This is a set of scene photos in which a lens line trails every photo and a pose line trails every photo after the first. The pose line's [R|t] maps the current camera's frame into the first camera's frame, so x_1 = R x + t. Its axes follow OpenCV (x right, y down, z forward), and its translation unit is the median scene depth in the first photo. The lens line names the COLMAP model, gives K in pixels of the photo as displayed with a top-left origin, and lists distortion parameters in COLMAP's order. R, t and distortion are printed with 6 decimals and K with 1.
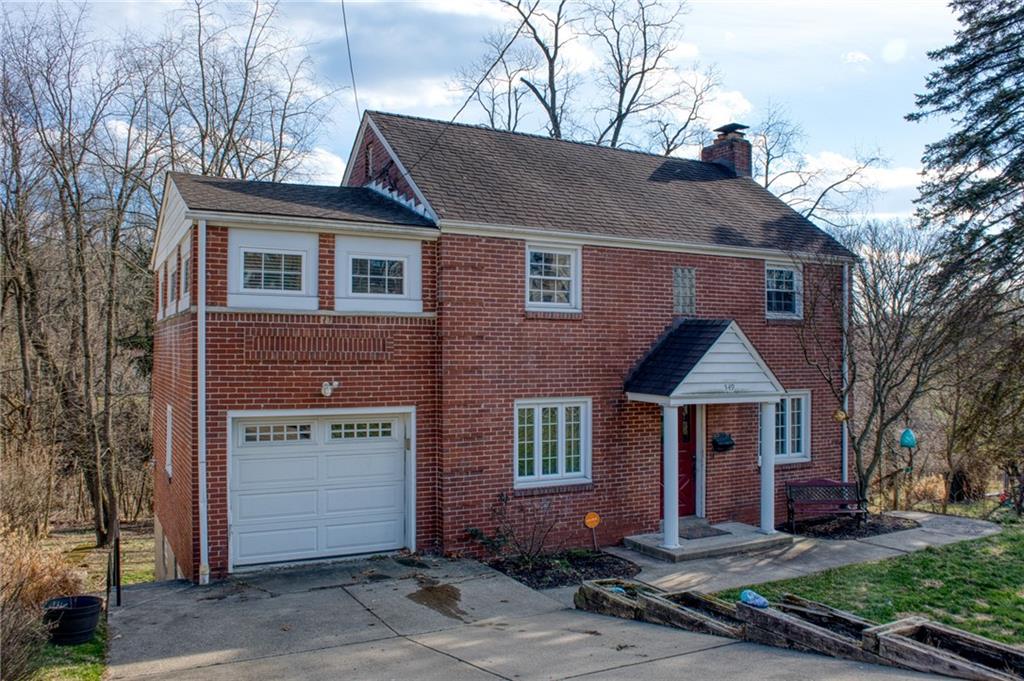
lens RADIAL K [[811.8, 0, 512.0], [0, 811.8, 340.5], [0, 0, 1]] dist [-0.073611, 0.001776]
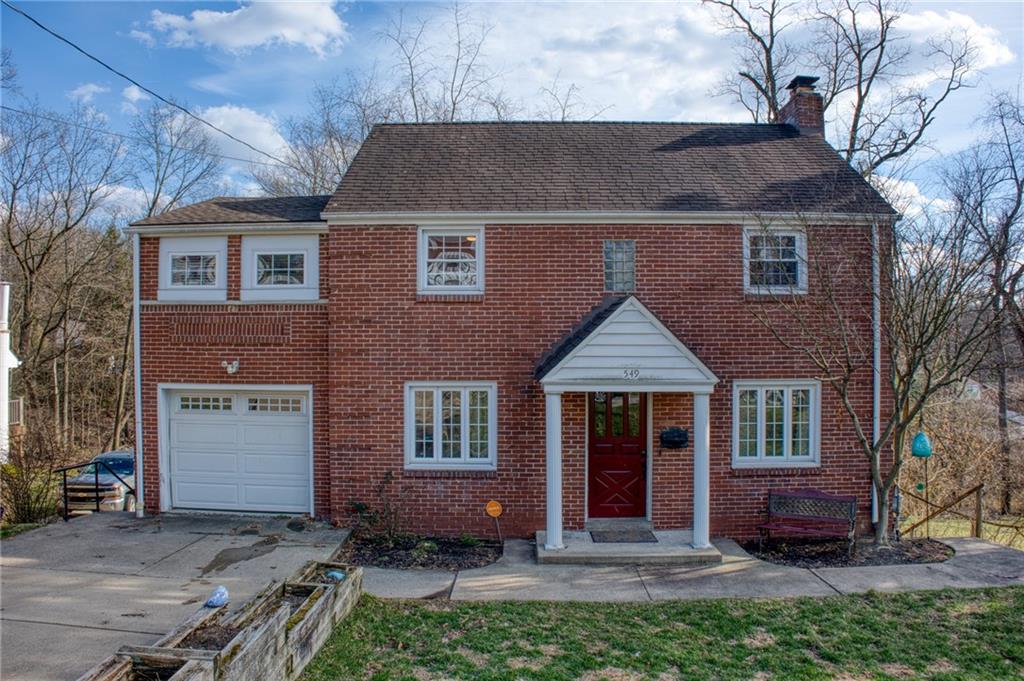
lens RADIAL K [[722.8, 0, 512.0], [0, 722.8, 340.5], [0, 0, 1]] dist [-0.146655, 0.033062]
pose [[0.868403, -0.006281, -0.495820, 0.591081], [0.009963, 0.999939, 0.004782, 0.018547], [0.495760, -0.009092, 0.868412, 0.291180]]
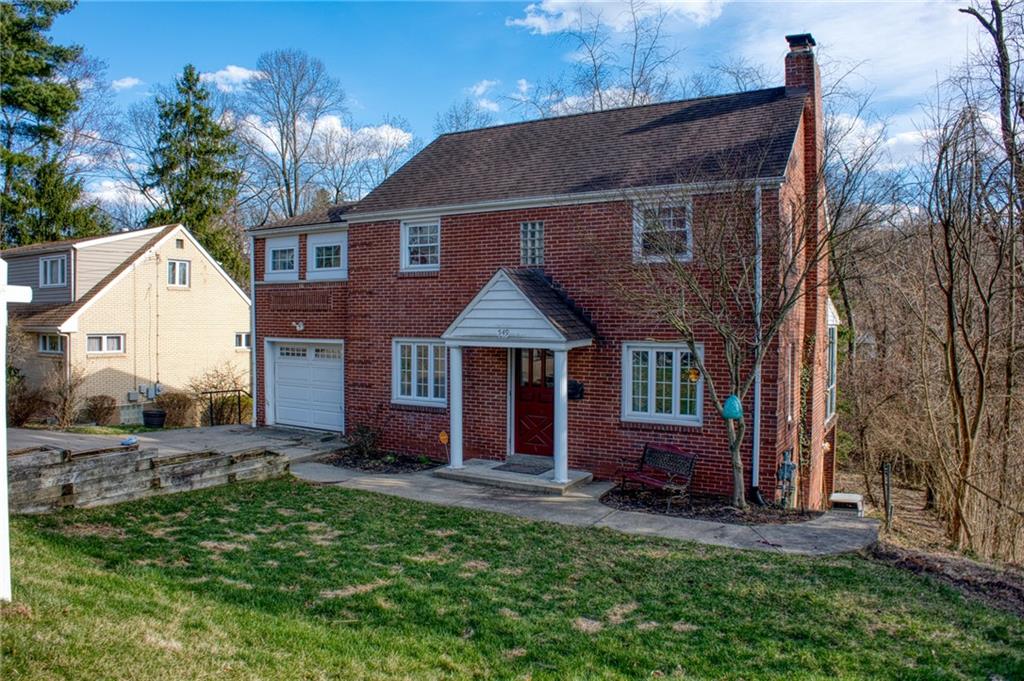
lens RADIAL K [[722.8, 0, 512.0], [0, 722.8, 340.5], [0, 0, 1]] dist [-0.146655, 0.033062]
pose [[0.519925, 0.024145, -0.853871, 1.188332], [0.008923, 0.999392, 0.033692, 0.039865], [0.854165, -0.025136, 0.519393, 0.563671]]
